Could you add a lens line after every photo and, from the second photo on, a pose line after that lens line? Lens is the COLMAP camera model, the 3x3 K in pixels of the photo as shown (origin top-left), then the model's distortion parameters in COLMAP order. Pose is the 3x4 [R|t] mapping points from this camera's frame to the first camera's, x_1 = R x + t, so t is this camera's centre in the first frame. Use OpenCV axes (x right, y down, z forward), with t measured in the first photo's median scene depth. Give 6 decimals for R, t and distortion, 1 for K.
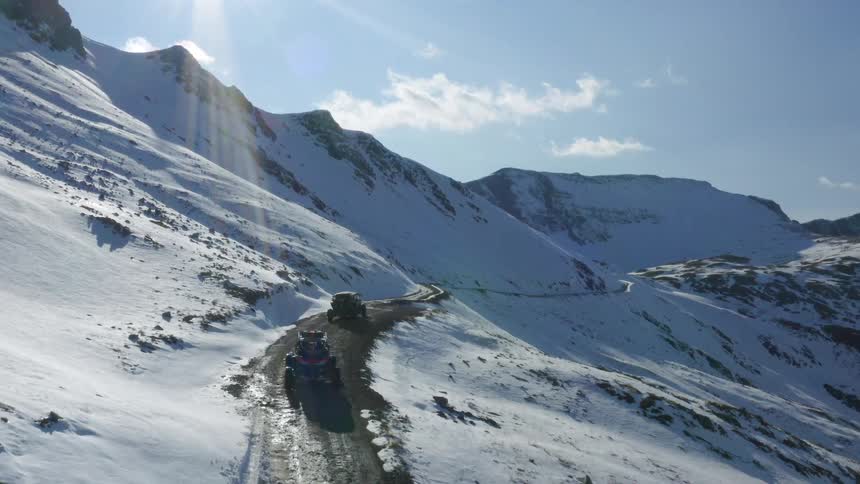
lens RADIAL K [[1004.5, 0, 427.9], [0, 1004.5, 242.3], [0, 0, 1]] dist [-0.181662, 0.000000]
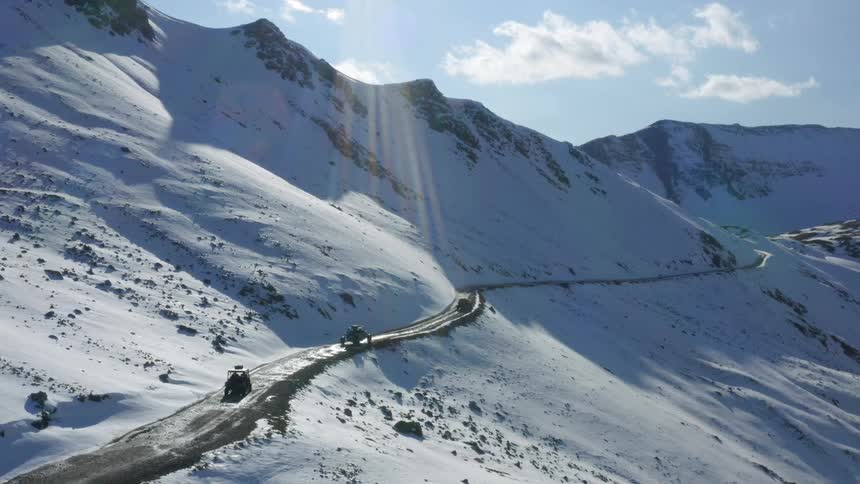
lens RADIAL K [[1004.5, 0, 430.4], [0, 1004.5, 241.4], [0, 0, 1]] dist [-0.181662, 0.000000]
pose [[0.985949, -0.009697, -0.166766, 0.057196], [0.017797, 0.998730, 0.047143, -0.024234], [0.166097, -0.049448, 0.984869, 0.065248]]
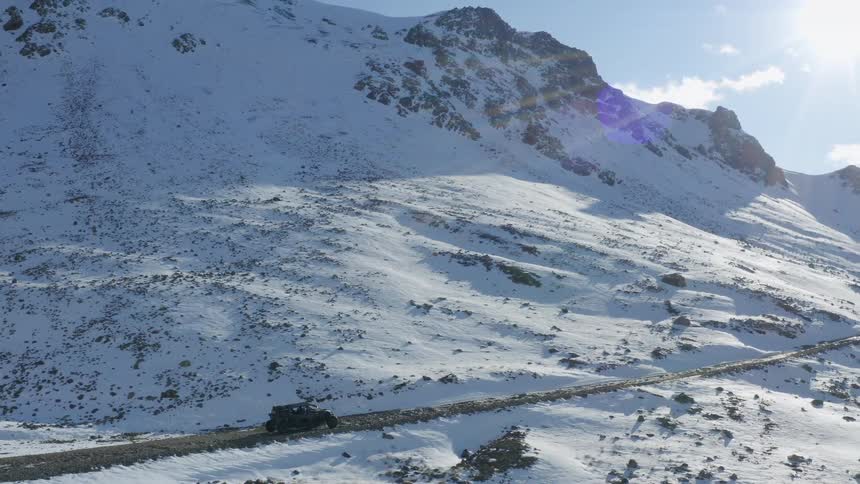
lens RADIAL K [[1004.5, 0, 429.4], [0, 1004.5, 242.2], [0, 0, 1]] dist [-0.181662, 0.000000]
pose [[0.788213, -0.109610, -0.605562, 0.067473], [0.050906, 0.992251, -0.113342, 0.018183], [0.613293, 0.058511, 0.787685, -0.325142]]
